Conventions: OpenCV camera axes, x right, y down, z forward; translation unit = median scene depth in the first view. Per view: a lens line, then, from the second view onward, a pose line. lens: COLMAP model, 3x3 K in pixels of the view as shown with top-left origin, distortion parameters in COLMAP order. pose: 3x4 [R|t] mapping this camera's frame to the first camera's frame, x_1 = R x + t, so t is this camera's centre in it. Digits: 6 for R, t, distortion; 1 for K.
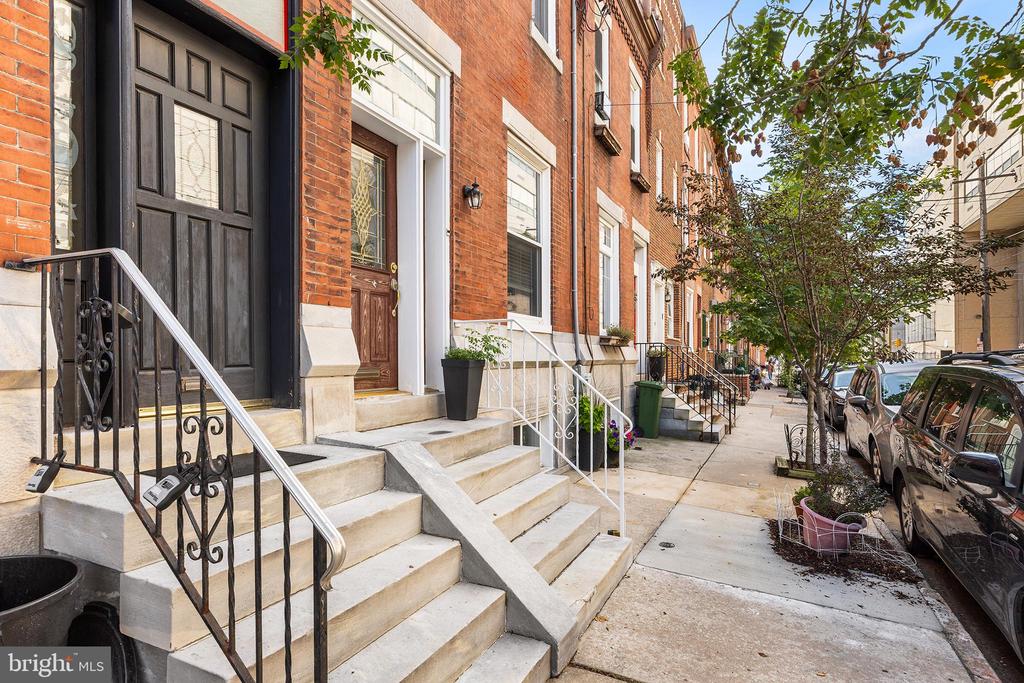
lens RADIAL K [[553.9, 0, 514.7], [0, 553.9, 363.0], [0, 0, 1]] dist [0.005621, 0.000449]
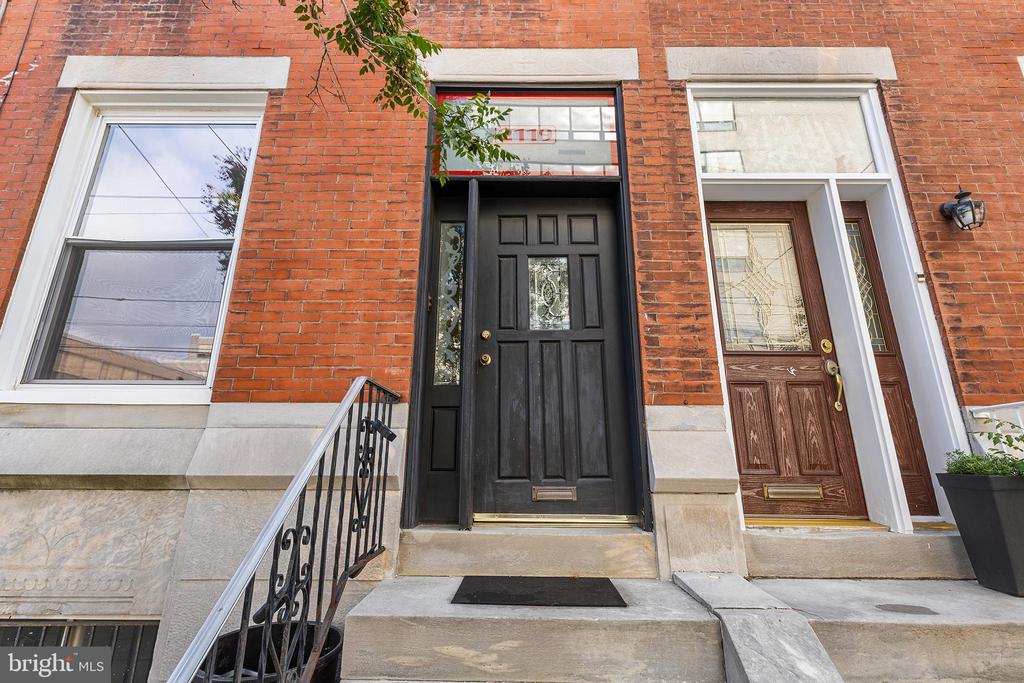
lens RADIAL K [[461.8, 0, 508.9], [0, 461.8, 336.8], [0, 0, 1]] dist [0.003034, -0.000785]
pose [[0.426857, -0.244301, -0.870695, 0.197259], [-0.015986, 0.960630, -0.277372, -0.003718], [0.904178, 0.132317, 0.406147, 0.471797]]
